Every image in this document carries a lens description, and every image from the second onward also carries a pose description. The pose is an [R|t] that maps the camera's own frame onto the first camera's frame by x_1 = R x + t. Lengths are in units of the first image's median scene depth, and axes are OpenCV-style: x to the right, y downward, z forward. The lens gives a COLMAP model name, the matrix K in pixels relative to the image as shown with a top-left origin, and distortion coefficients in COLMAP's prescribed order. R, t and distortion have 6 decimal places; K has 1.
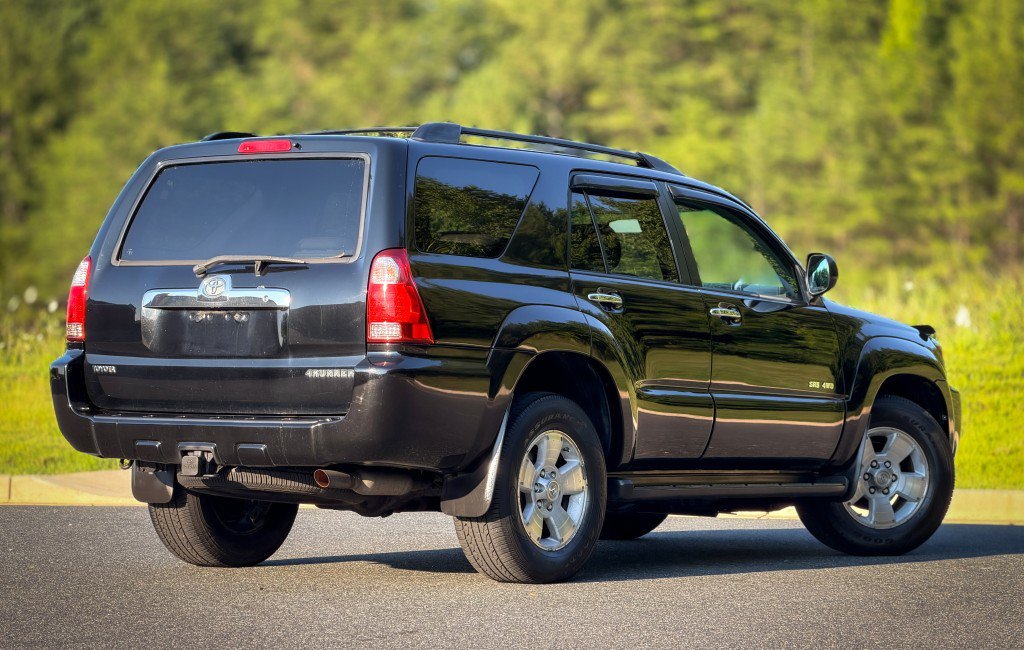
lens RADIAL K [[3007.4, 0, 508.8], [0, 3007.4, 320.5], [0, 0, 1]] dist [0.215479, 0.000000]
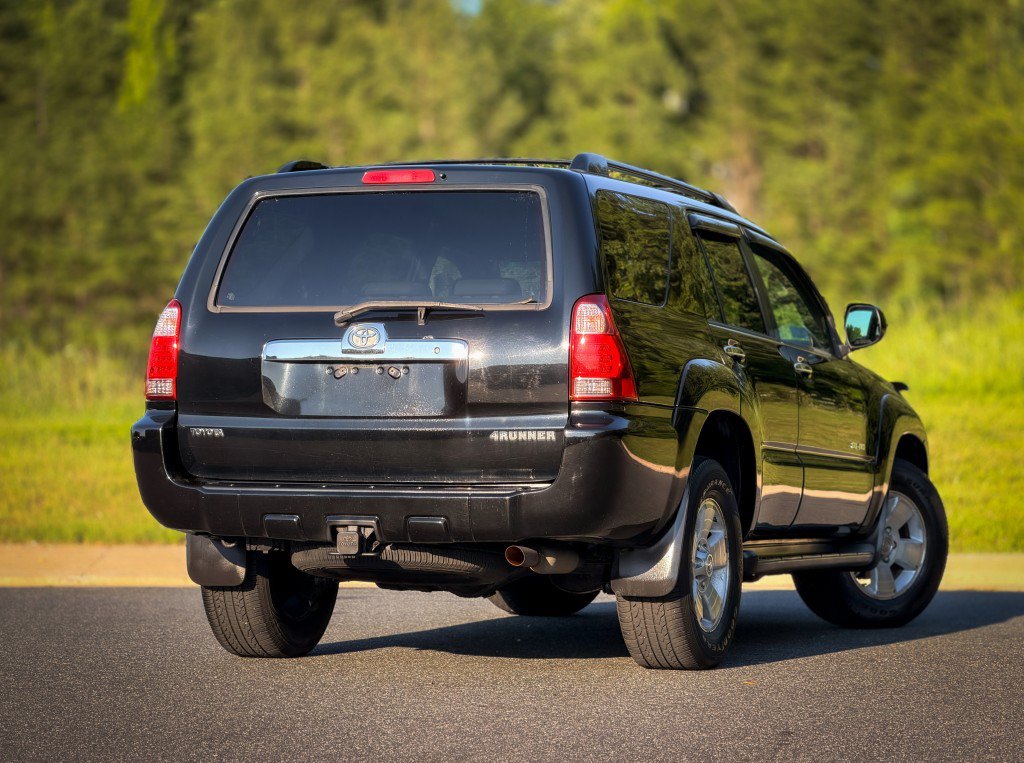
lens RADIAL K [[3042.1, 0, 509.2], [0, 3042.1, 376.2], [0, 0, 1]] dist [0.224923, 0.000000]
pose [[0.968163, -0.000250, 0.250322, -0.264348], [0.000642, 0.999999, -0.001483, 0.001456], [-0.250321, 0.001597, 0.968162, 0.133008]]
